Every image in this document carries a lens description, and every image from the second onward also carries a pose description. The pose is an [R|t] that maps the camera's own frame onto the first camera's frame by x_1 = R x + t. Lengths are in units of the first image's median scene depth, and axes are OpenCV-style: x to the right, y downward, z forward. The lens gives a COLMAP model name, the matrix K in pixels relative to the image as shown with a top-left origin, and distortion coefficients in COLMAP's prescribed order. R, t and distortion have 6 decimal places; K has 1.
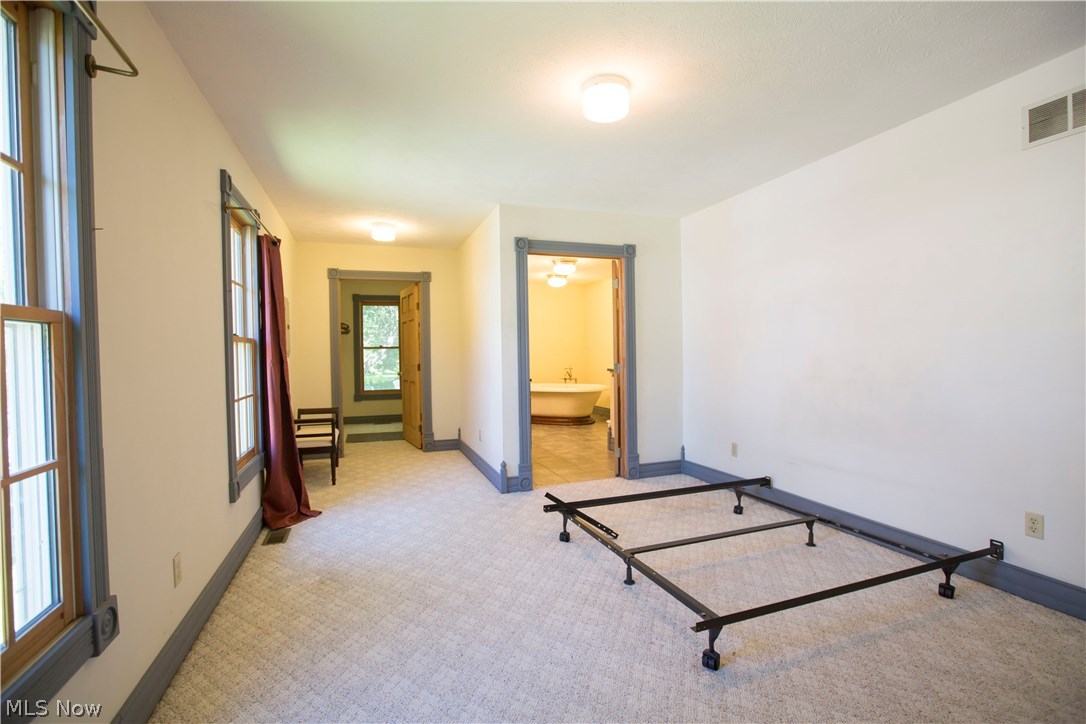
lens RADIAL K [[521.9, 0, 543.0], [0, 521.9, 362.0], [0, 0, 1]] dist [-0.063387, 0.031990]
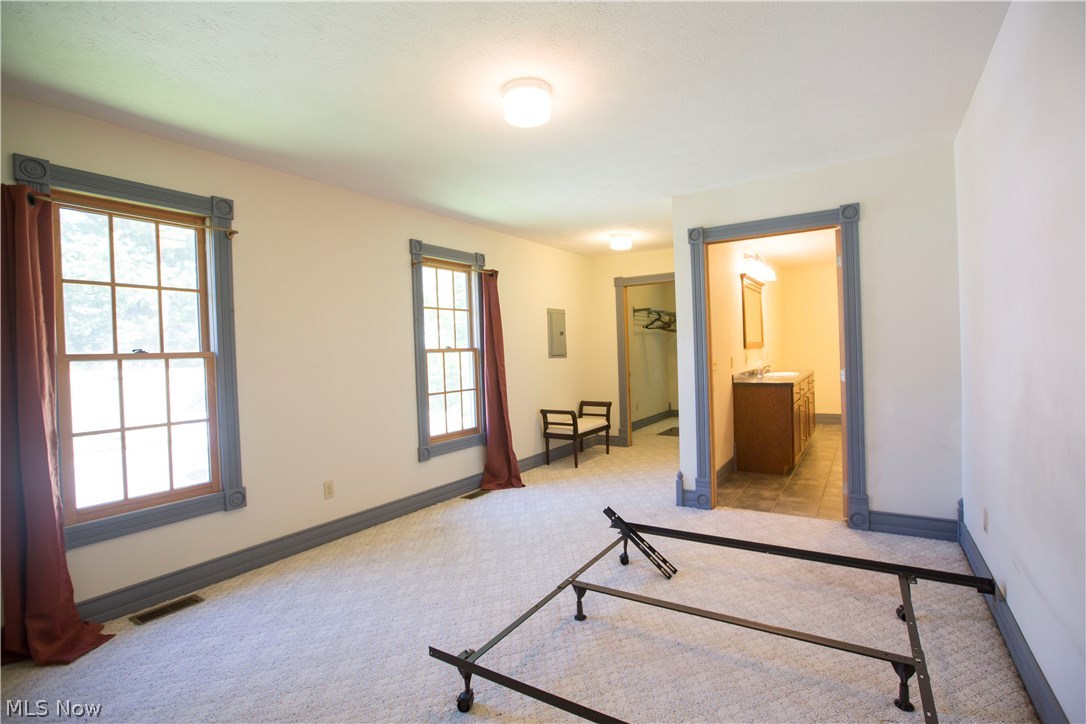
lens RADIAL K [[521.9, 0, 543.0], [0, 521.9, 362.0], [0, 0, 1]] dist [-0.063387, 0.031990]
pose [[0.586383, 0.006395, -0.810009, 0.659527], [0.012219, 0.999785, 0.016739, -0.029476], [0.809942, -0.019713, 0.586179, 0.326487]]
